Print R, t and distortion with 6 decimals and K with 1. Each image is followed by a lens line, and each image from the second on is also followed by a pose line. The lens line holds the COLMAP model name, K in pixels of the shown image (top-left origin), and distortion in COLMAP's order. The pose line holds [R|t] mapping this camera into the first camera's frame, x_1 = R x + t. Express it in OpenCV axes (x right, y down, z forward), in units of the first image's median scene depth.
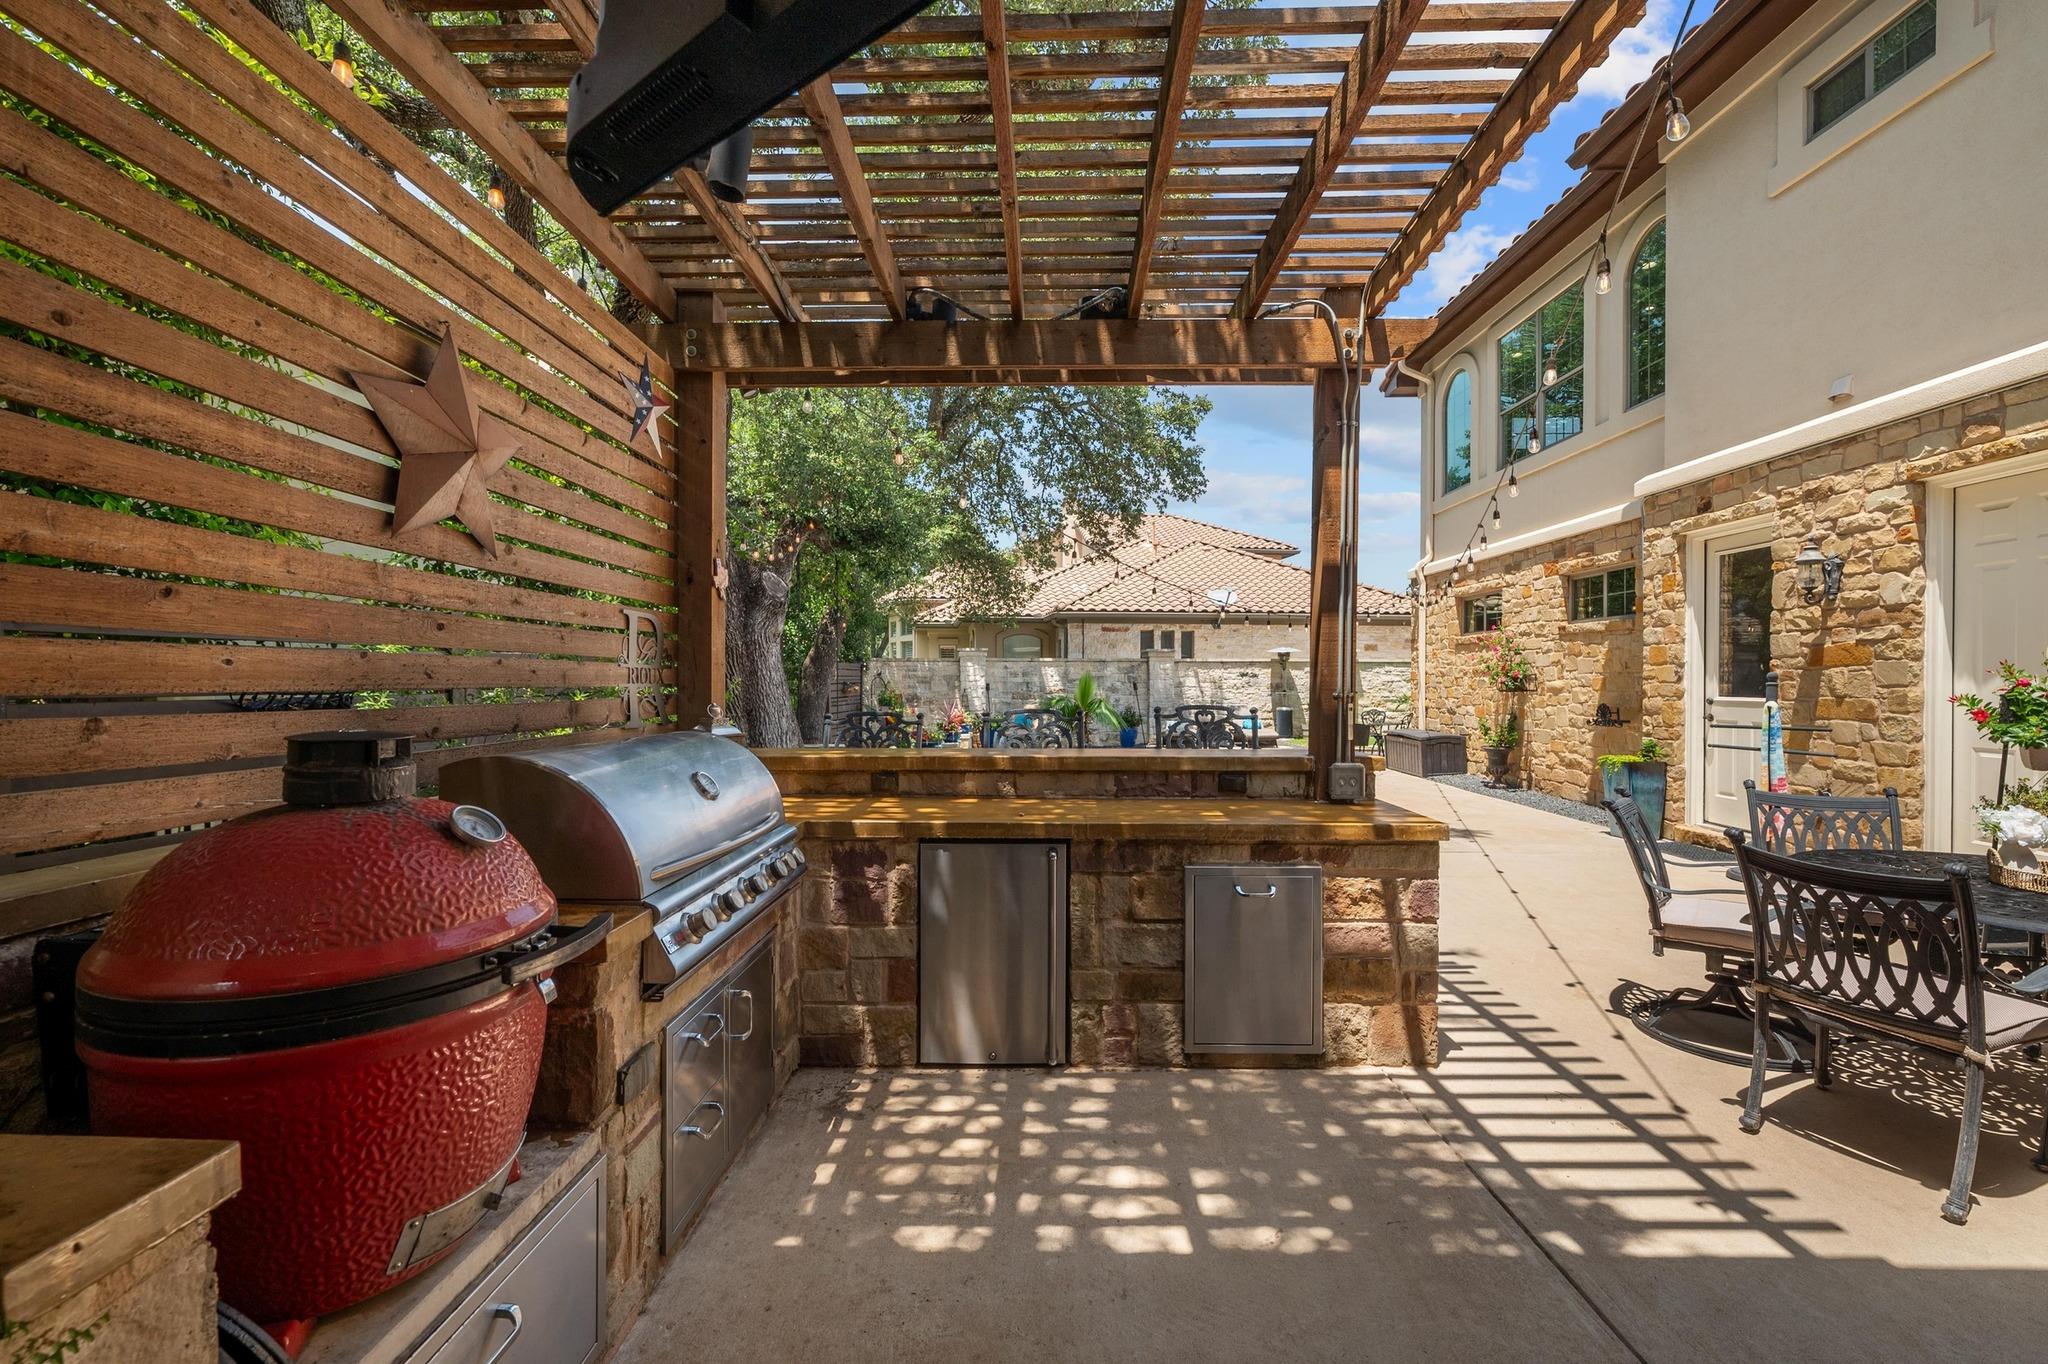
lens RADIAL K [[812.5, 0, 1020.7], [0, 812.5, 683.6], [0, 0, 1]] dist [-0.004956, 0.000490]
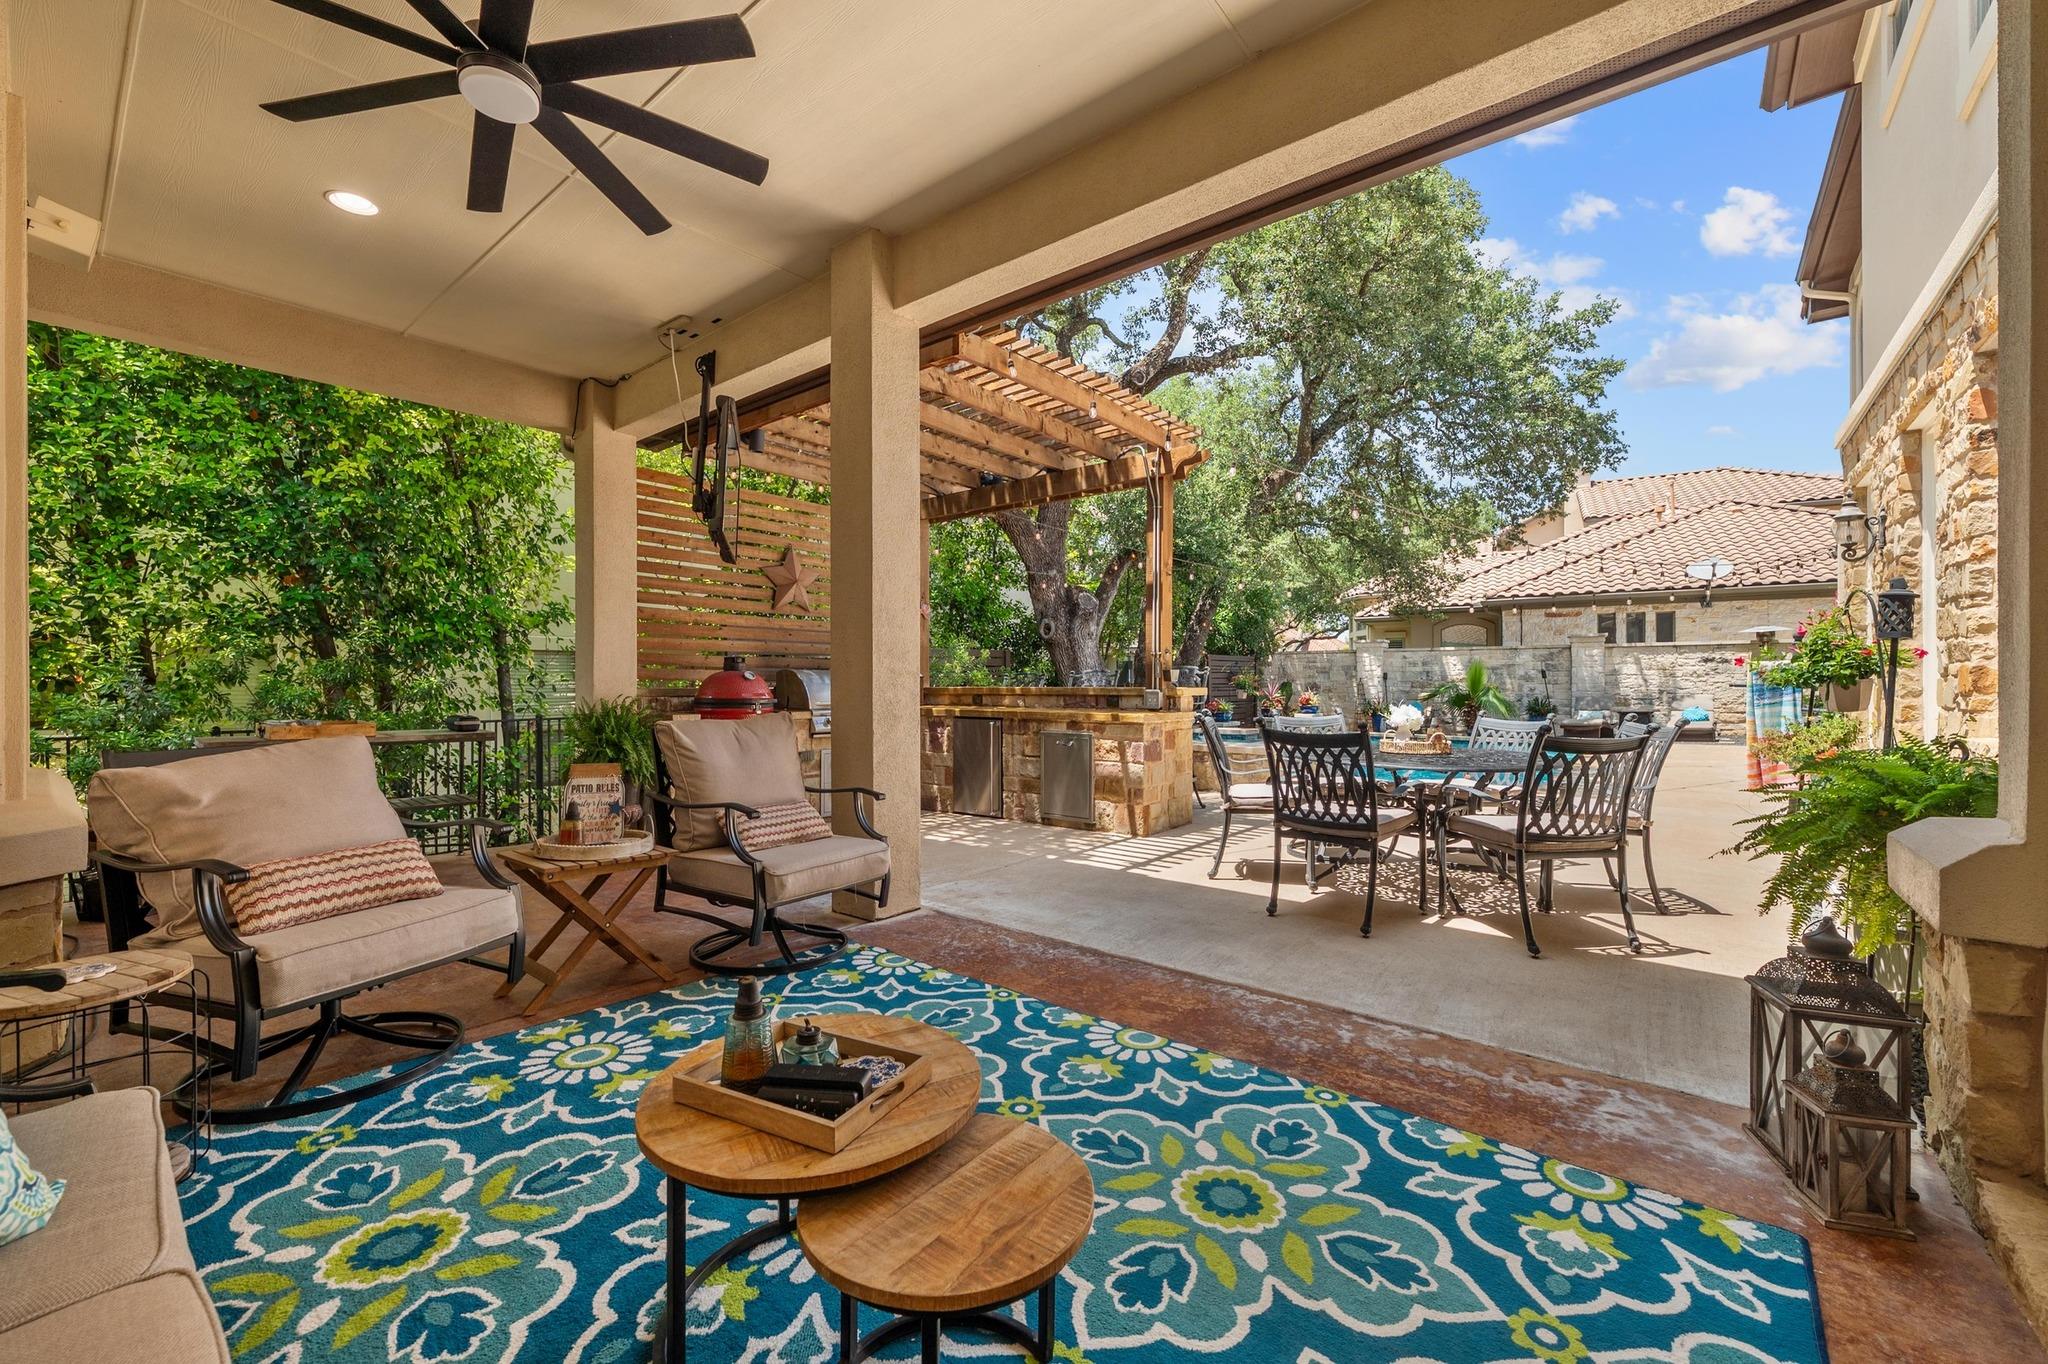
lens RADIAL K [[804.3, 0, 1024.0], [0, 804.3, 682.0], [0, 0, 1]] dist [0.000646, 0.000174]
pose [[0.791394, -0.002811, -0.611299, 1.293338], [0.000673, 0.999993, -0.003728, 0.086134], [0.611305, 0.002539, 0.791391, -0.644949]]
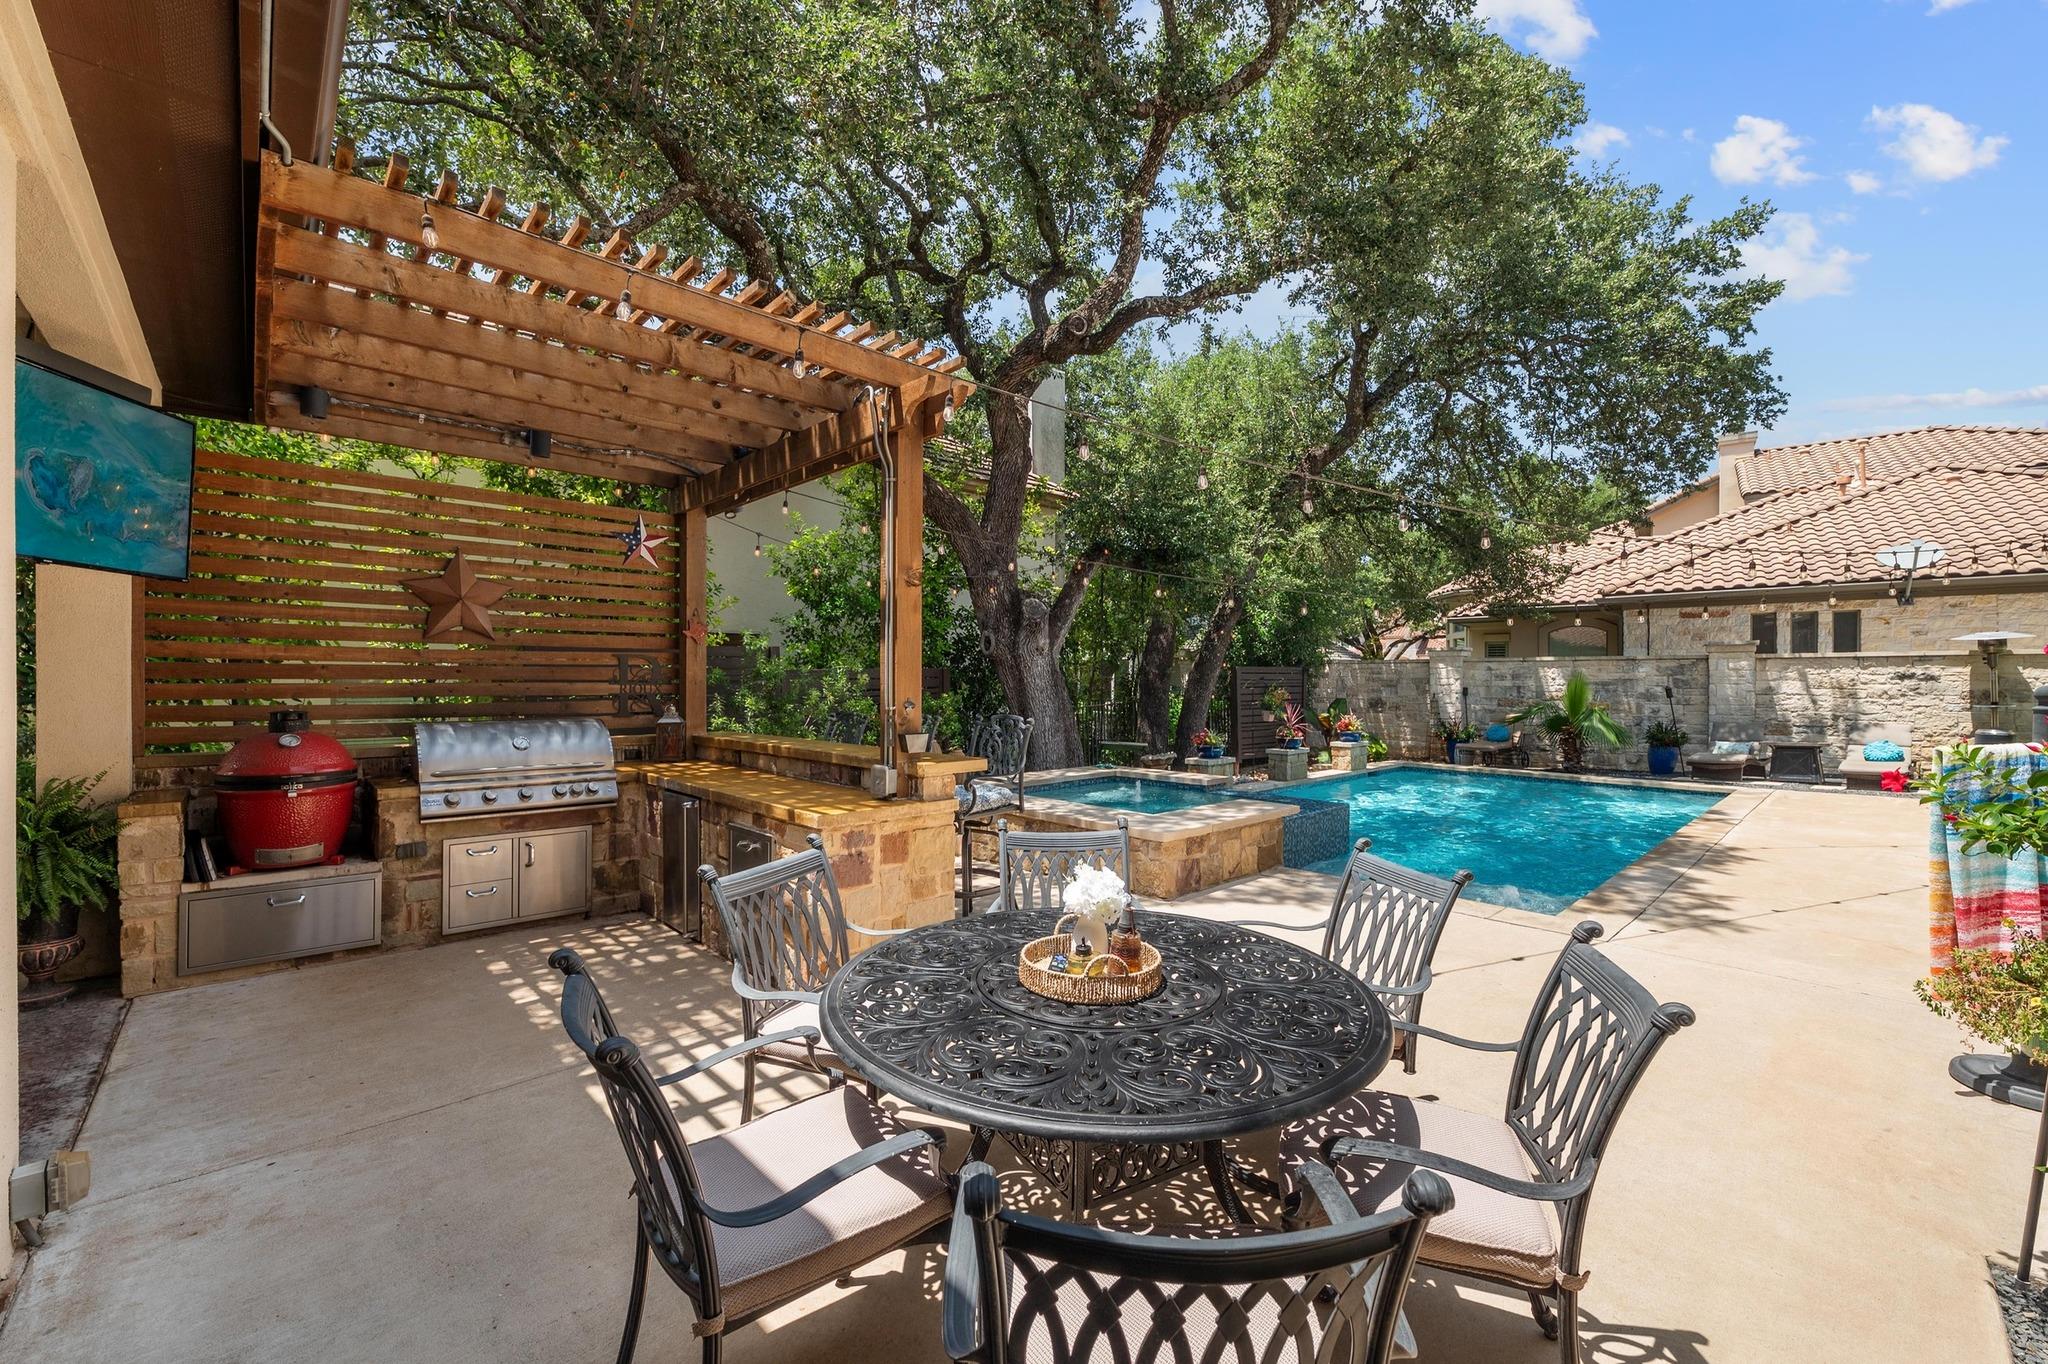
lens RADIAL K [[812.5, 0, 1020.7], [0, 812.5, 683.6], [0, 0, 1]] dist [-0.004956, 0.000490]
pose [[0.701991, 0.002754, -0.712181, 1.388955], [-0.002611, 0.999996, 0.001294, -0.024987], [0.712181, 0.000951, 0.701995, 0.303512]]
